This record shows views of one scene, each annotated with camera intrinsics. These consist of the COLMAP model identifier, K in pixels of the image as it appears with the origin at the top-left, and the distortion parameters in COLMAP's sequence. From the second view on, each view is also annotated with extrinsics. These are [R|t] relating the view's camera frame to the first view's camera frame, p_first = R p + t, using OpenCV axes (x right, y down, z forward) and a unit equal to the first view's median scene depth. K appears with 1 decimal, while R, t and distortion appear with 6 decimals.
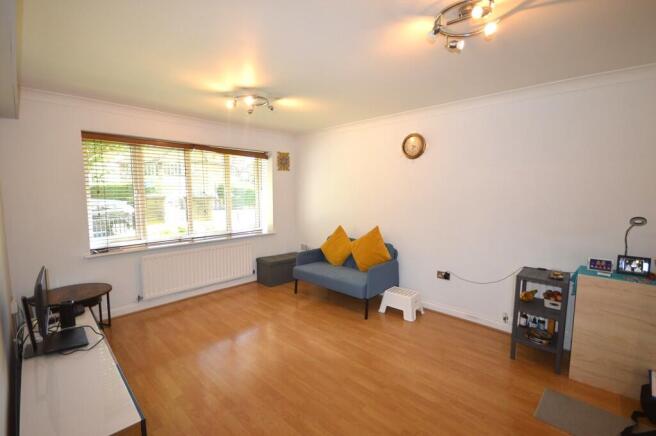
lens RADIAL K [[294.7, 0, 328.0], [0, 294.7, 218.0], [0, 0, 1]] dist [0.000175, -0.010381]
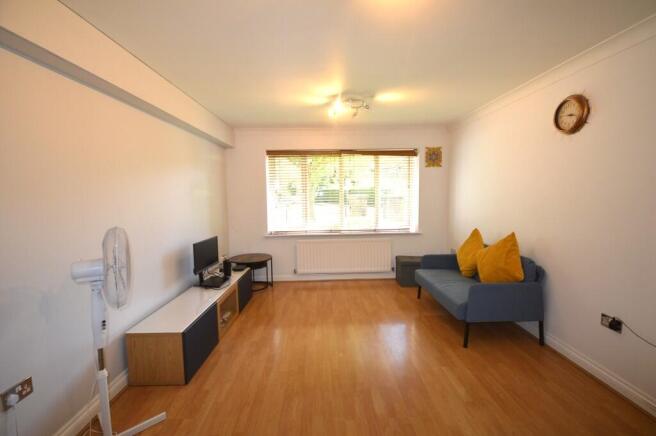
lens RADIAL K [[294.0, 0, 328.0], [0, 294.0, 218.0], [0, 0, 1]] dist [-0.001057, 0.000193]
pose [[0.701143, 0.046351, -0.711512, 0.357327], [-0.050526, 0.998606, 0.015265, 0.003238], [0.711228, 0.025247, 0.702508, 0.150440]]
